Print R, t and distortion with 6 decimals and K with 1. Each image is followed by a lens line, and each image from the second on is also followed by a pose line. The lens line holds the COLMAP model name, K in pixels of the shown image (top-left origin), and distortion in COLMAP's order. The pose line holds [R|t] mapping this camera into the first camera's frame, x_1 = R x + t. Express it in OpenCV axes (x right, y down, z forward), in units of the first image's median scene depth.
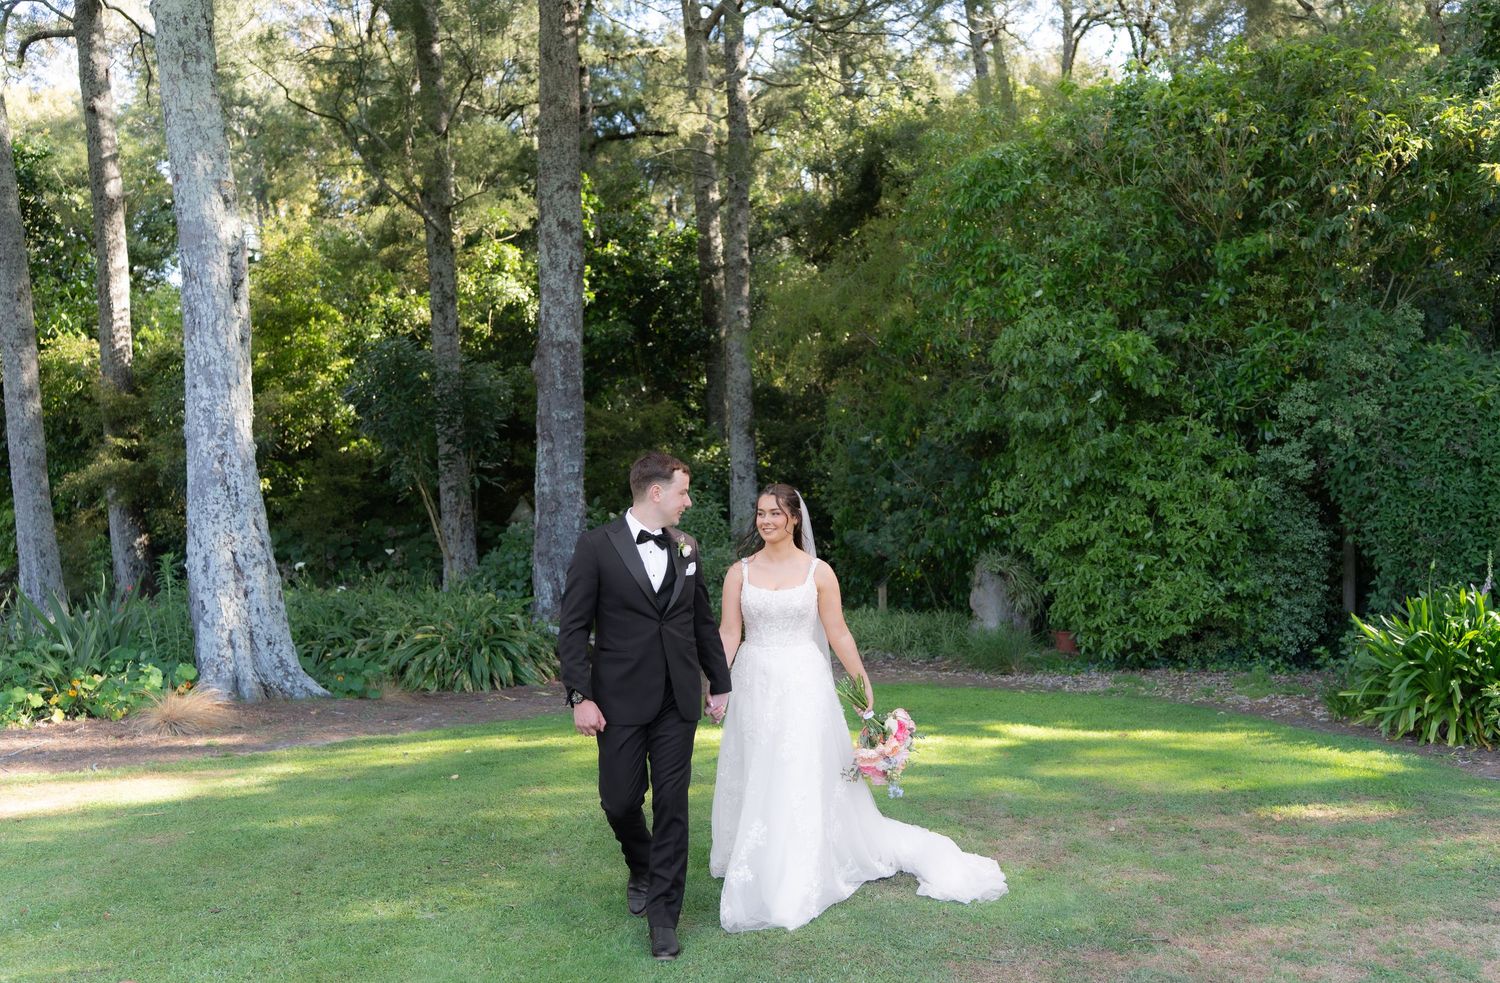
lens RADIAL K [[1368.1, 0, 778.6], [0, 1368.1, 517.1], [0, 0, 1]] dist [0.012687, 0.000000]
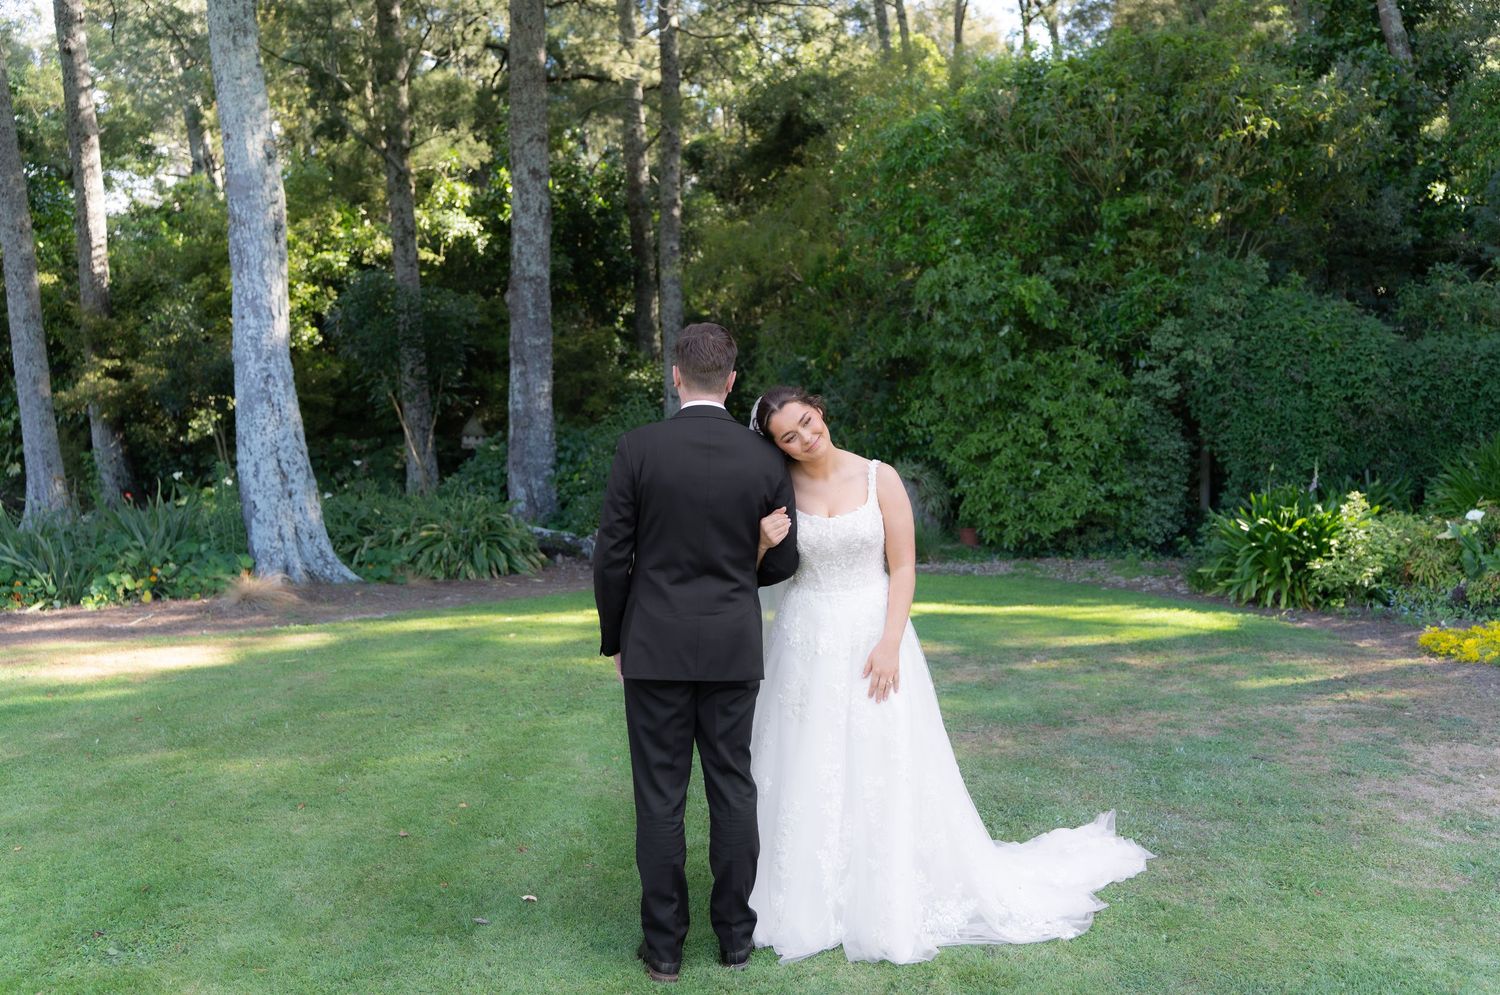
lens RADIAL K [[1318.4, 0, 749.0], [0, 1318.4, 503.5], [0, 0, 1]] dist [0.012706, 0.002259]
pose [[0.997803, -0.003038, 0.066175, -0.064229], [-0.000399, 0.998654, 0.051862, 0.003849], [-0.066244, -0.051775, 0.996459, -0.138746]]
